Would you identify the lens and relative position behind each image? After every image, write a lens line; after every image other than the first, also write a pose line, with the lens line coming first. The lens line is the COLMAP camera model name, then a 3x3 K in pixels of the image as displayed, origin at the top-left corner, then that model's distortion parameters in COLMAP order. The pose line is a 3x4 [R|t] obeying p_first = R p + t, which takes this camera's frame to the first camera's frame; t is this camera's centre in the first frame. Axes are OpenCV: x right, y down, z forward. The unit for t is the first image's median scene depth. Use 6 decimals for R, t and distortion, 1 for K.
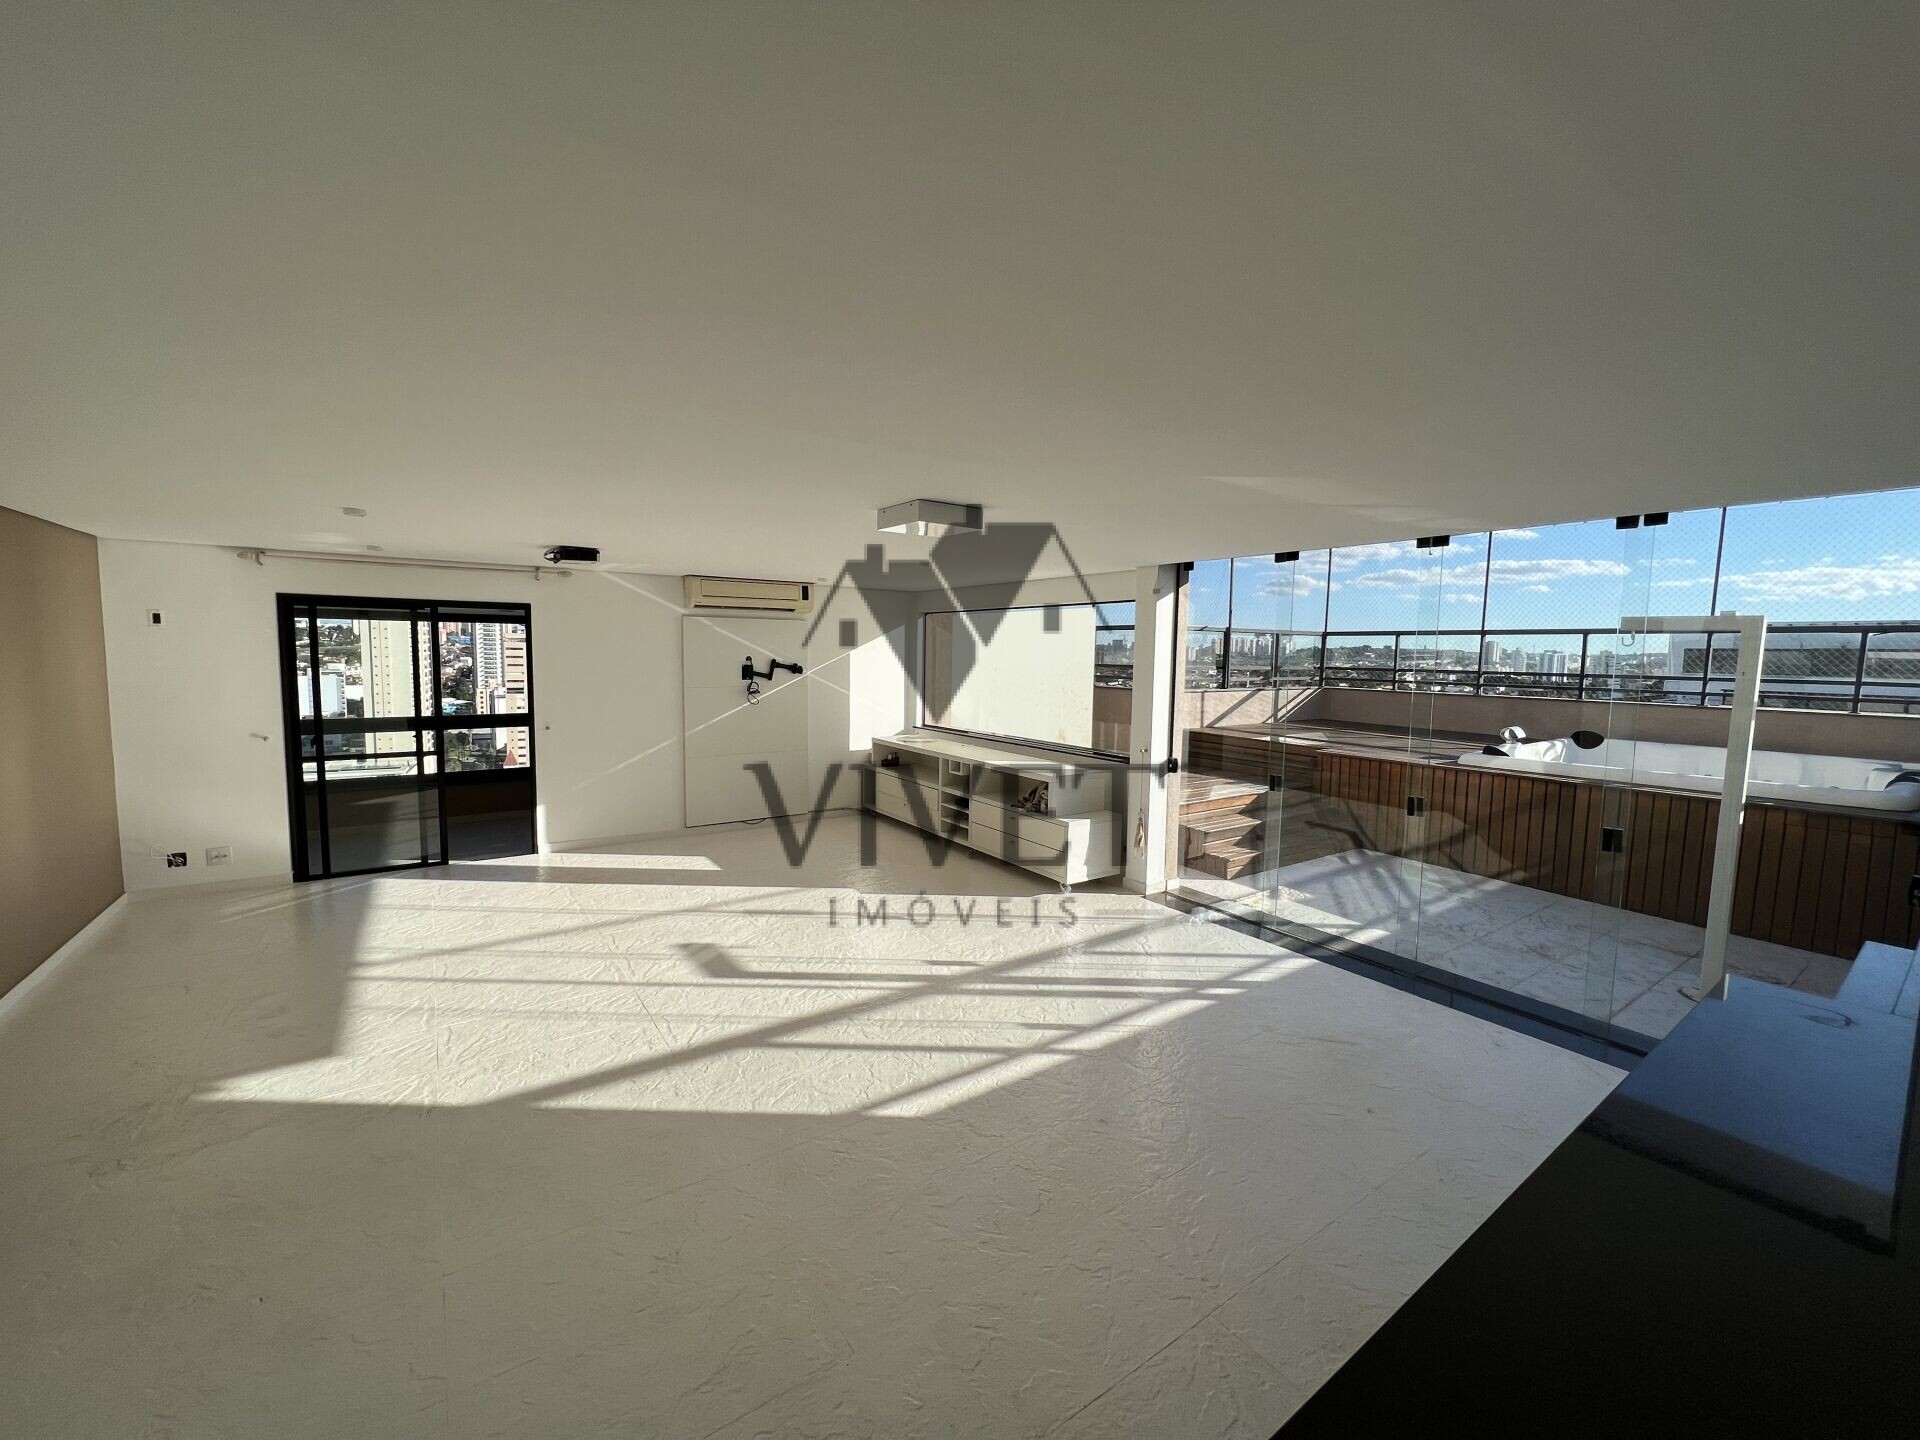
lens RADIAL K [[767.9, 0, 952.7], [0, 767.9, 719.1], [0, 0, 1]] dist [-0.000335, 0.000525]
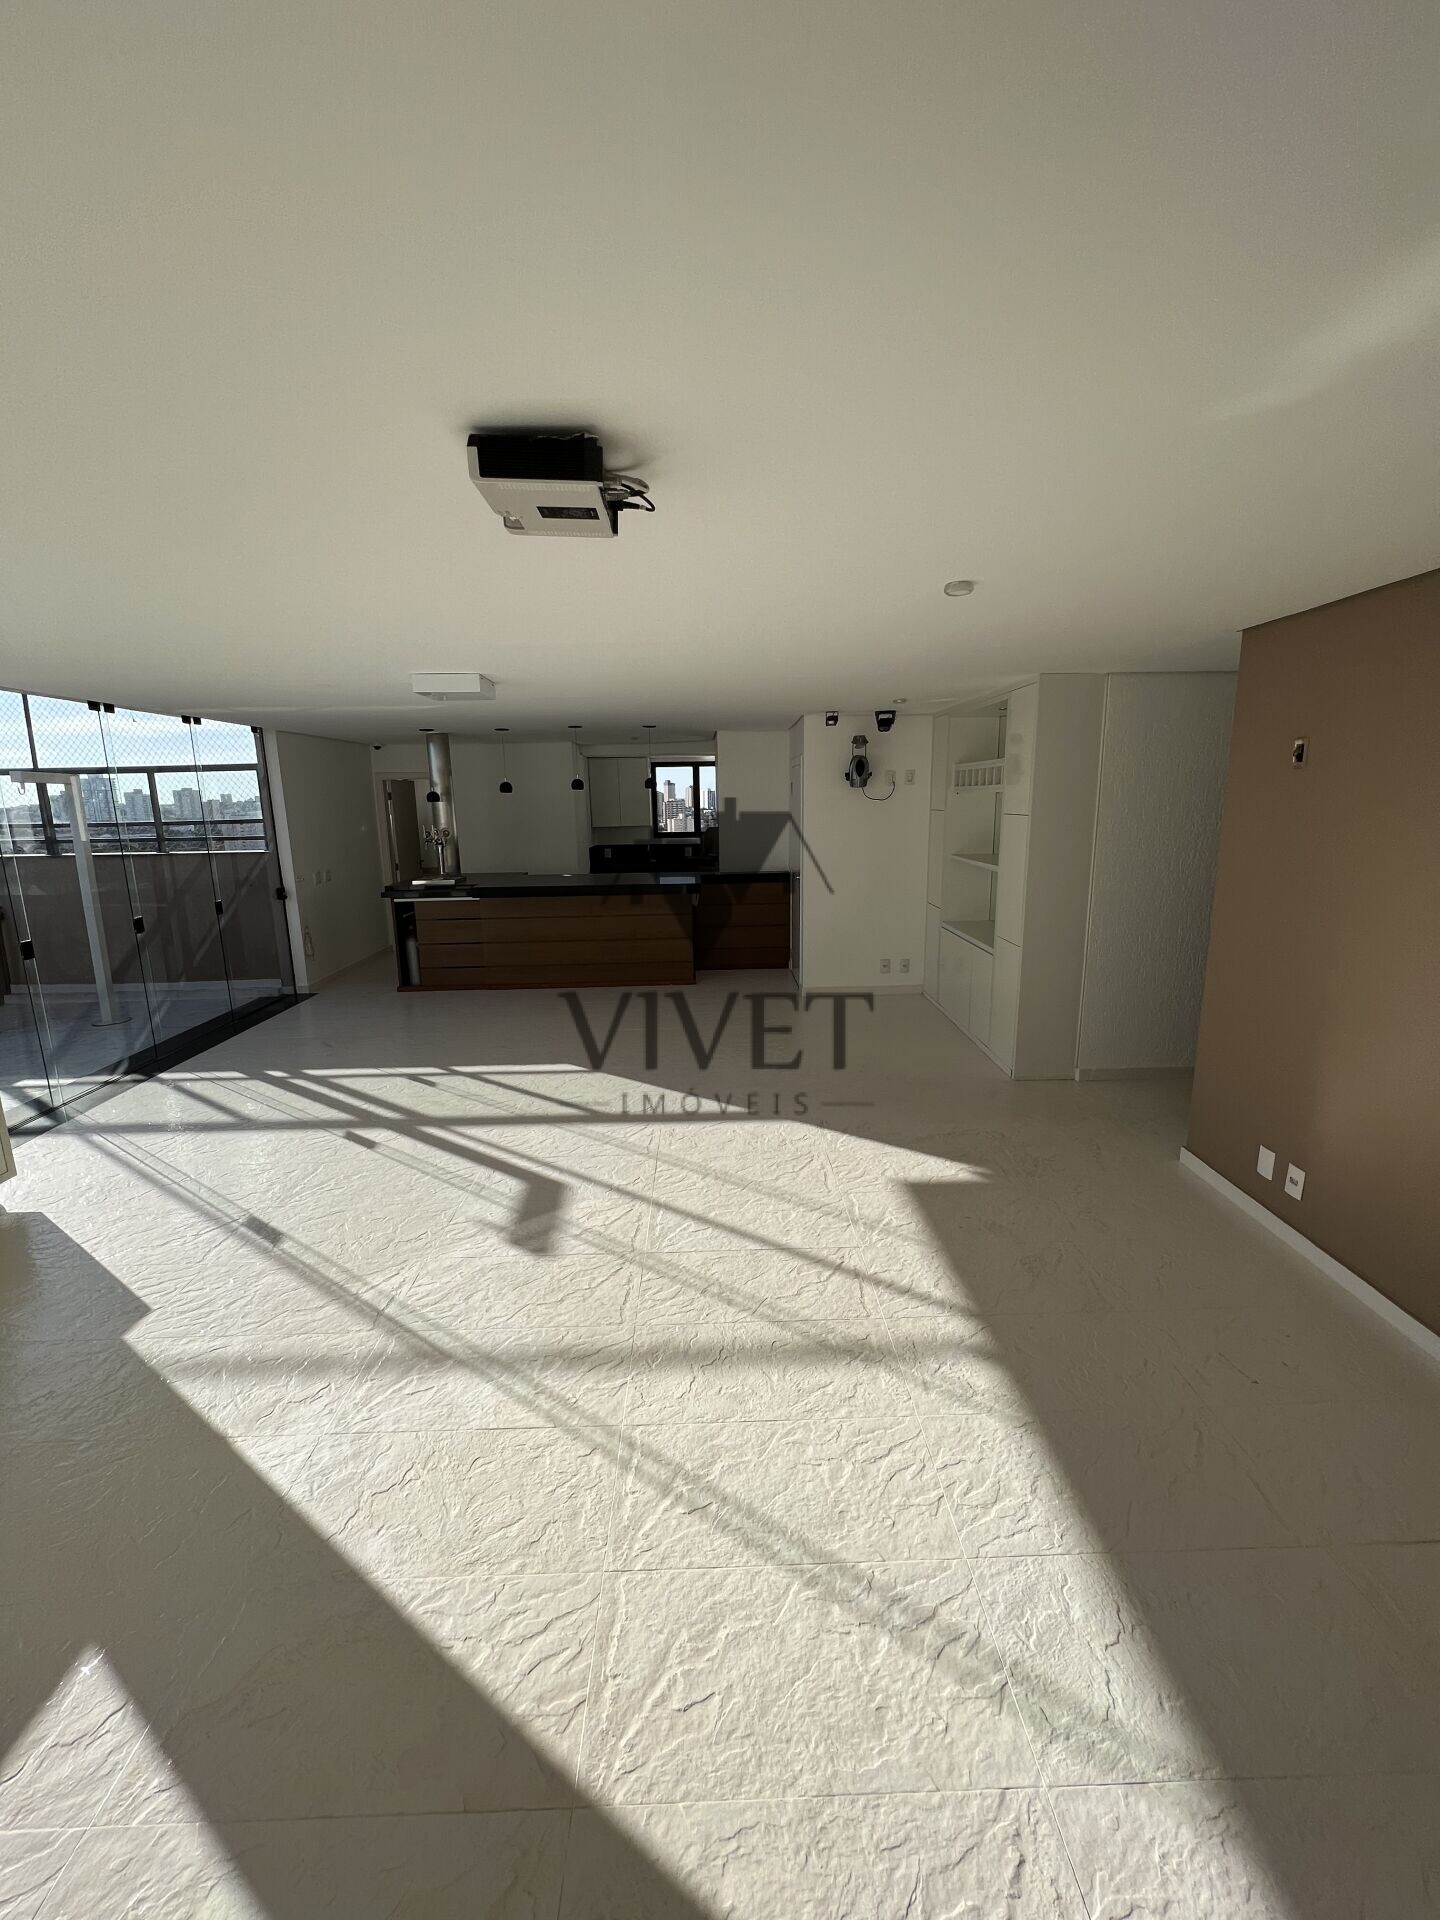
lens RADIAL K [[767.9, 0, 716.0], [0, 767.9, 955.5], [0, 0, 1]] dist [-0.000335, 0.000525]
pose [[-0.833813, -0.117353, 0.539429, -0.731208], [0.058440, 0.952889, 0.297635, -0.130877], [-0.548945, 0.279696, -0.787674, 1.254758]]
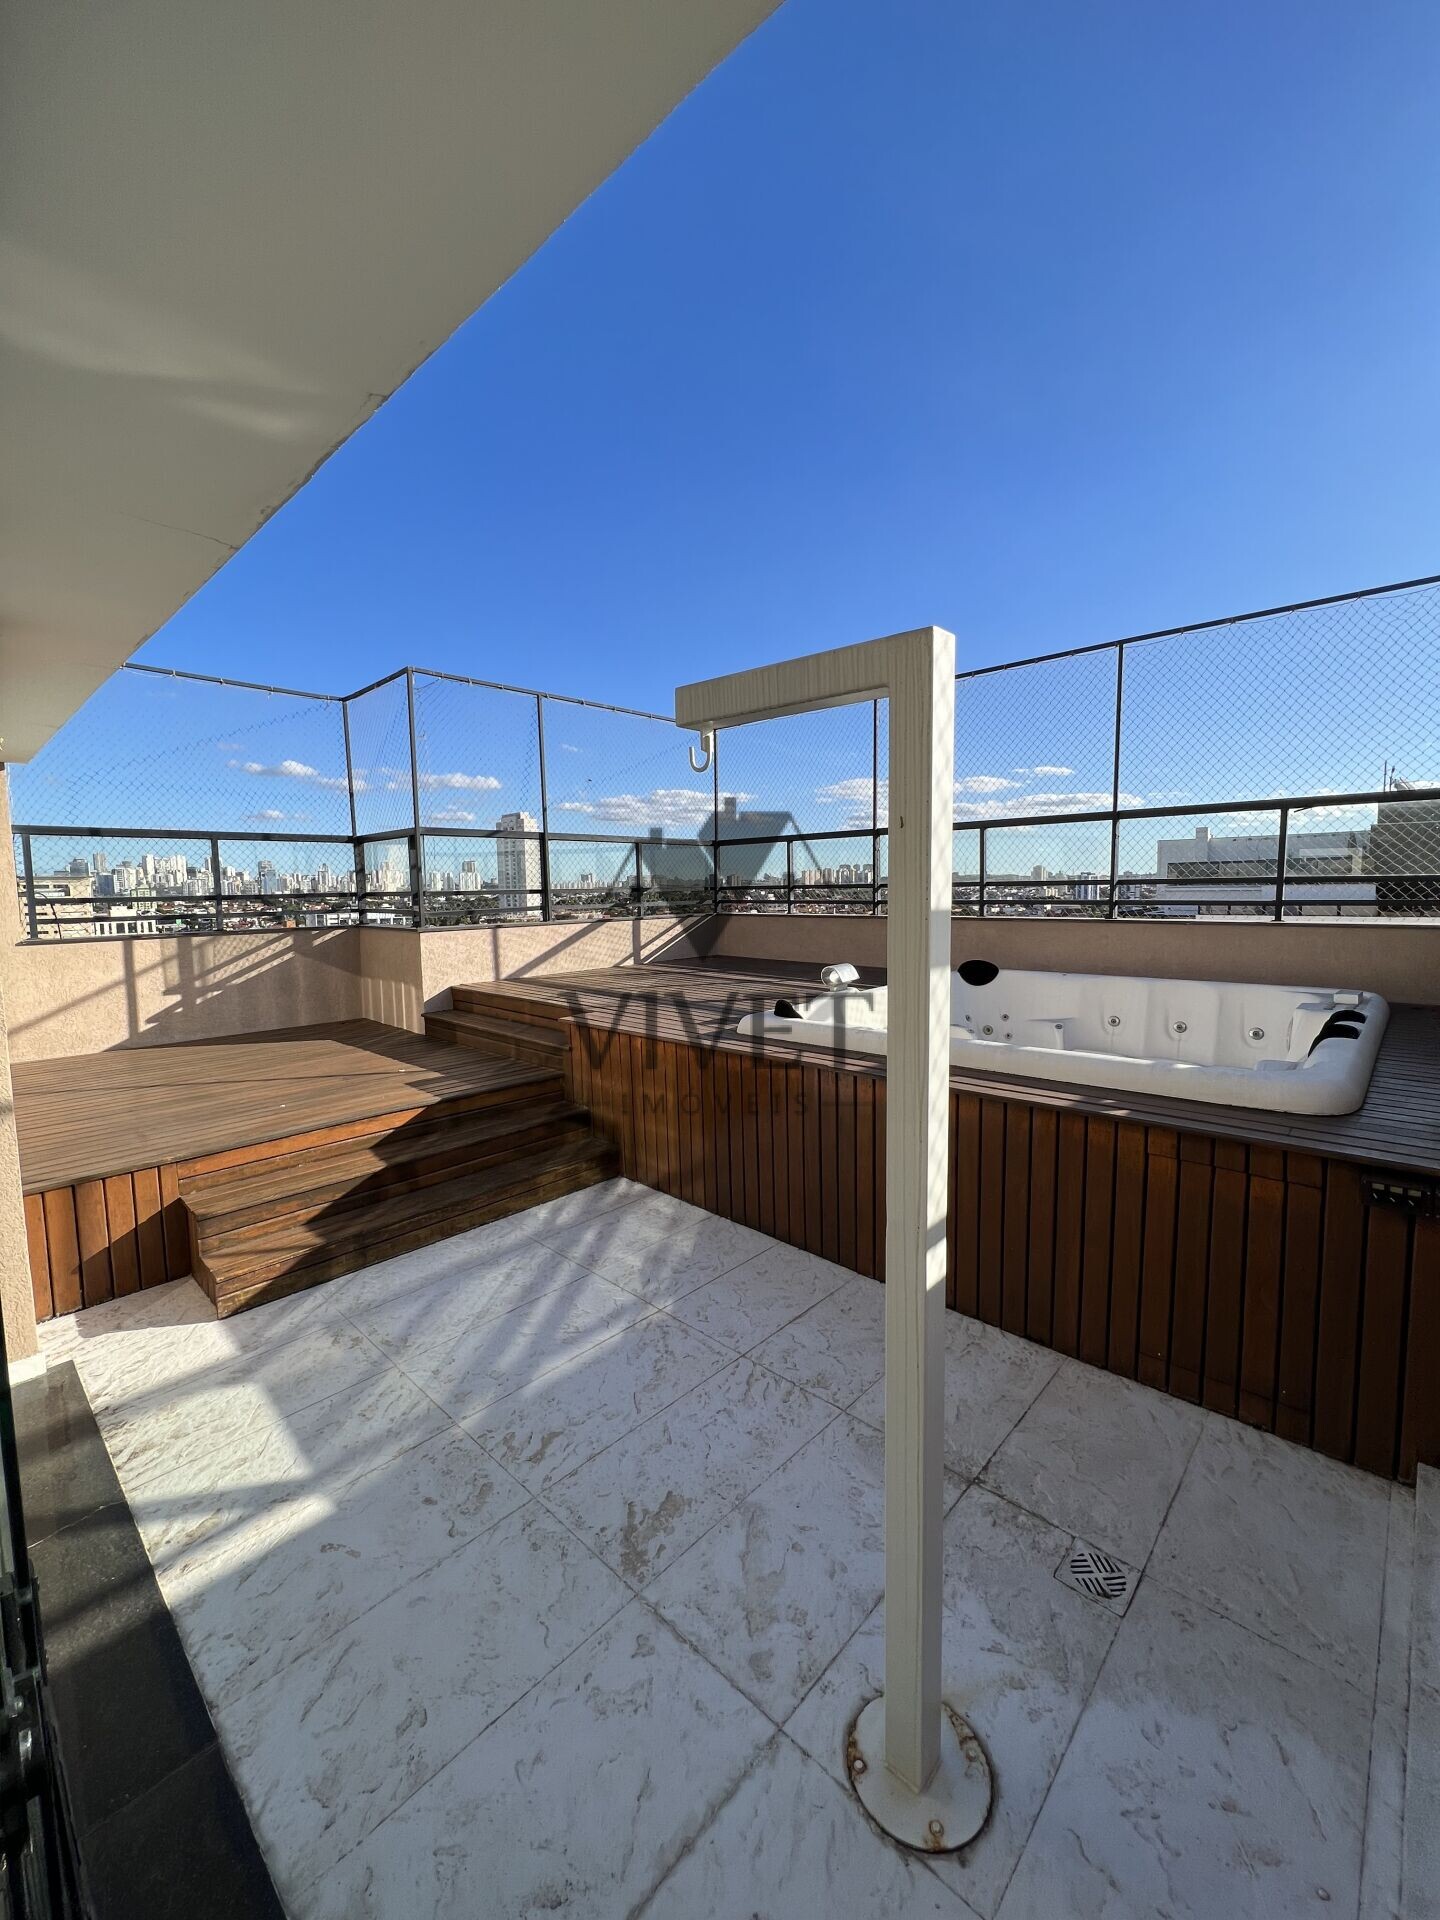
lens RADIAL K [[767.9, 0, 716.0], [0, 767.9, 955.5], [0, 0, 1]] dist [-0.000335, 0.000525]
pose [[0.976932, -0.050981, 0.207376, 0.690645], [0.051258, 0.998677, 0.004038, -0.006665], [-0.207307, 0.006685, 0.978253, 0.551488]]
